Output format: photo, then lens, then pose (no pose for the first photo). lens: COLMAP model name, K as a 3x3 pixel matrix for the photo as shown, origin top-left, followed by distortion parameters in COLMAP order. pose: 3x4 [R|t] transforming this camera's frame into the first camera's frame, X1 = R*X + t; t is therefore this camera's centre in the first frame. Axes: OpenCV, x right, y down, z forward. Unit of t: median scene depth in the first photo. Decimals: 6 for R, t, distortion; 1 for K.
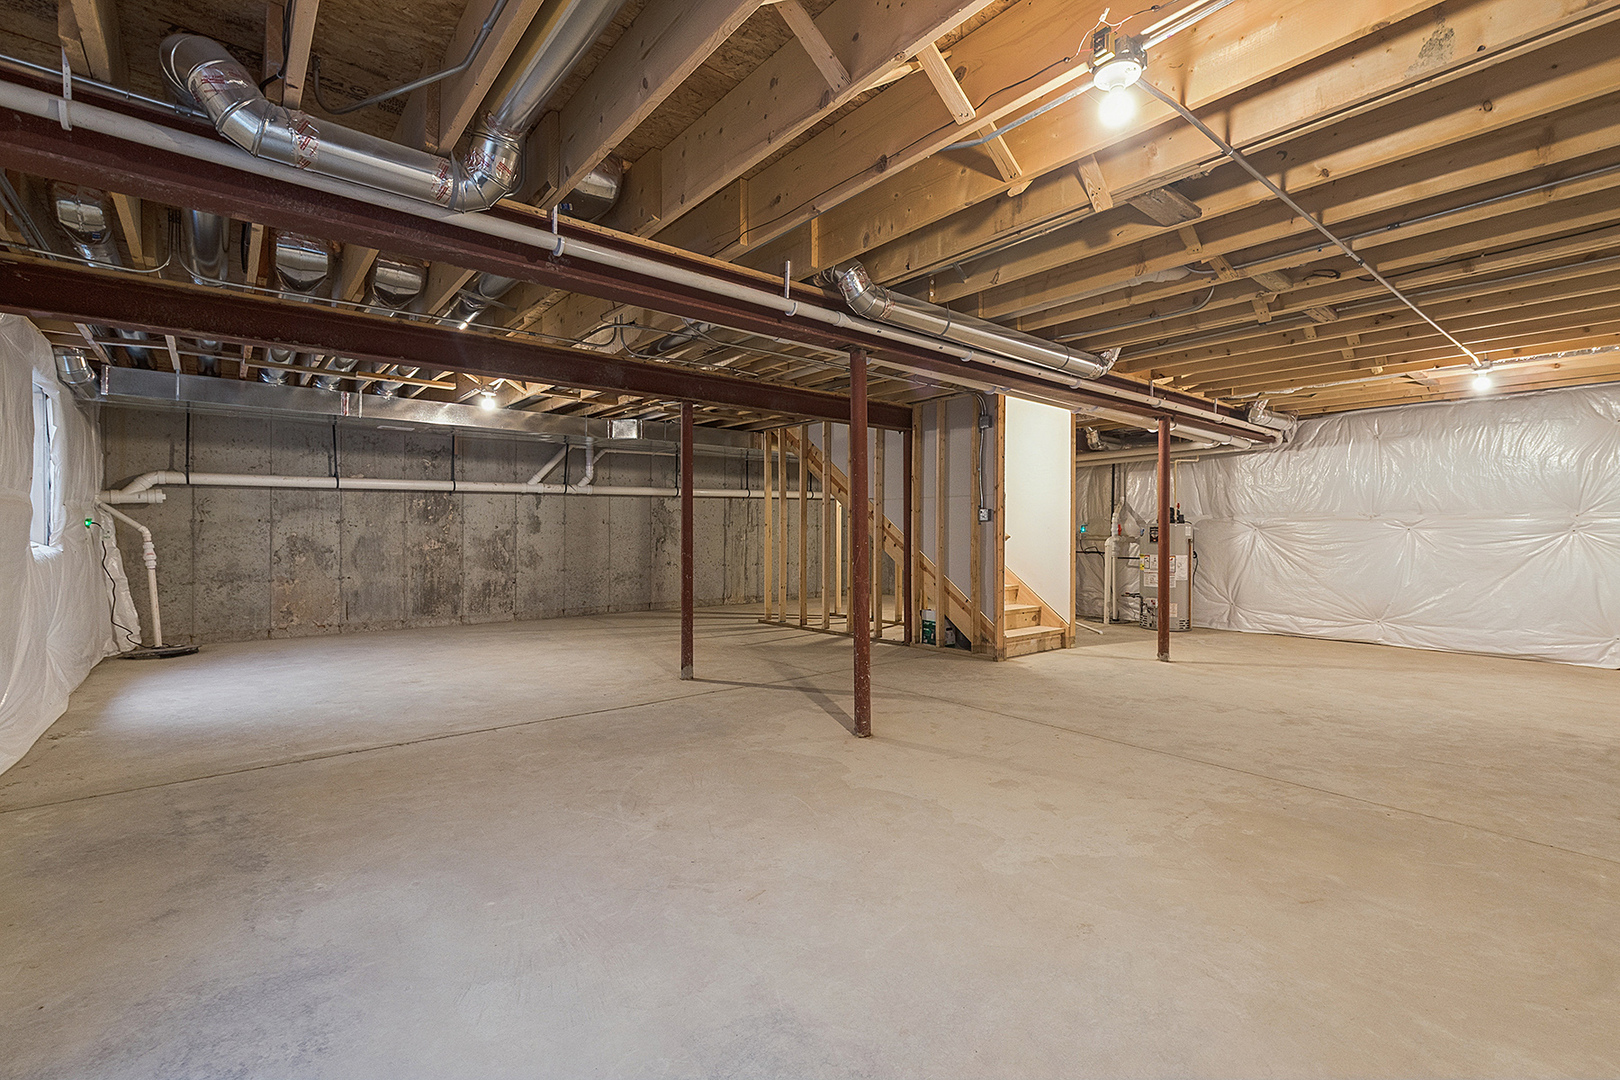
lens RADIAL K [[728.1, 0, 806.7], [0, 728.1, 535.1], [0, 0, 1]] dist [0.000746, 0.001090]
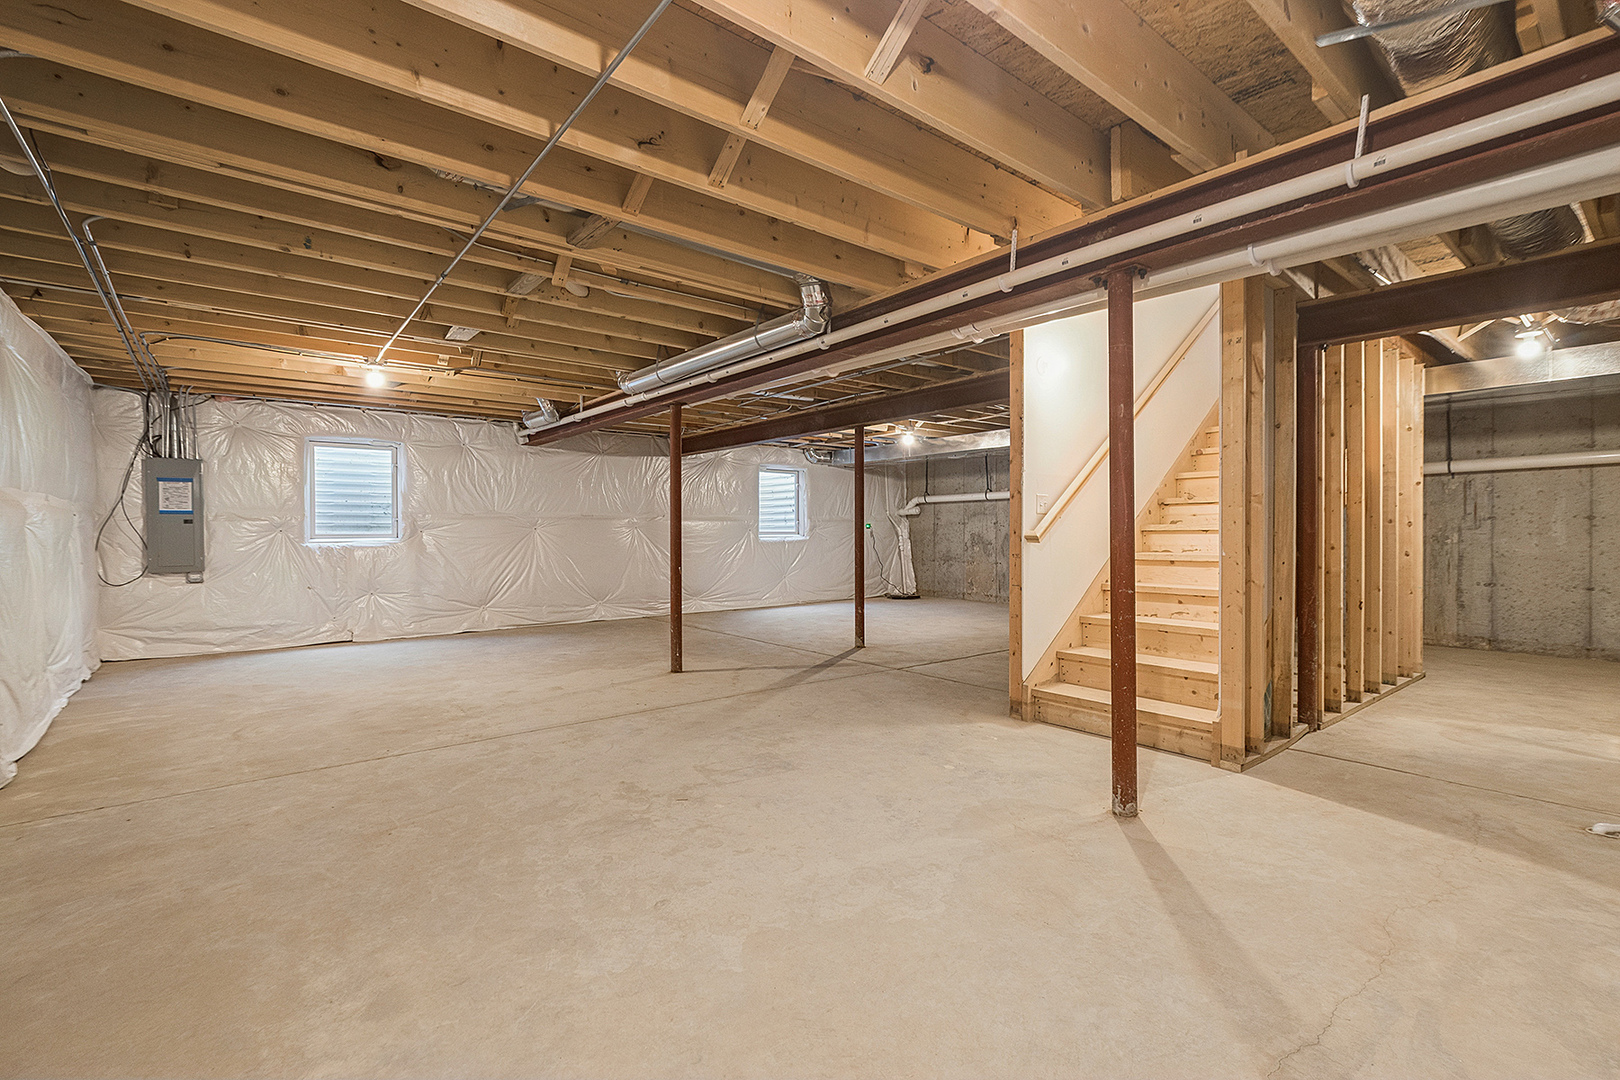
lens RADIAL K [[728.1, 0, 805.5], [0, 728.1, 535.3], [0, 0, 1]] dist [0.000746, 0.001090]
pose [[-0.023954, 0.006132, -0.999694, 0.949766], [-0.003644, 0.999974, 0.006221, -0.002529], [0.999706, 0.003792, -0.023931, 0.813325]]
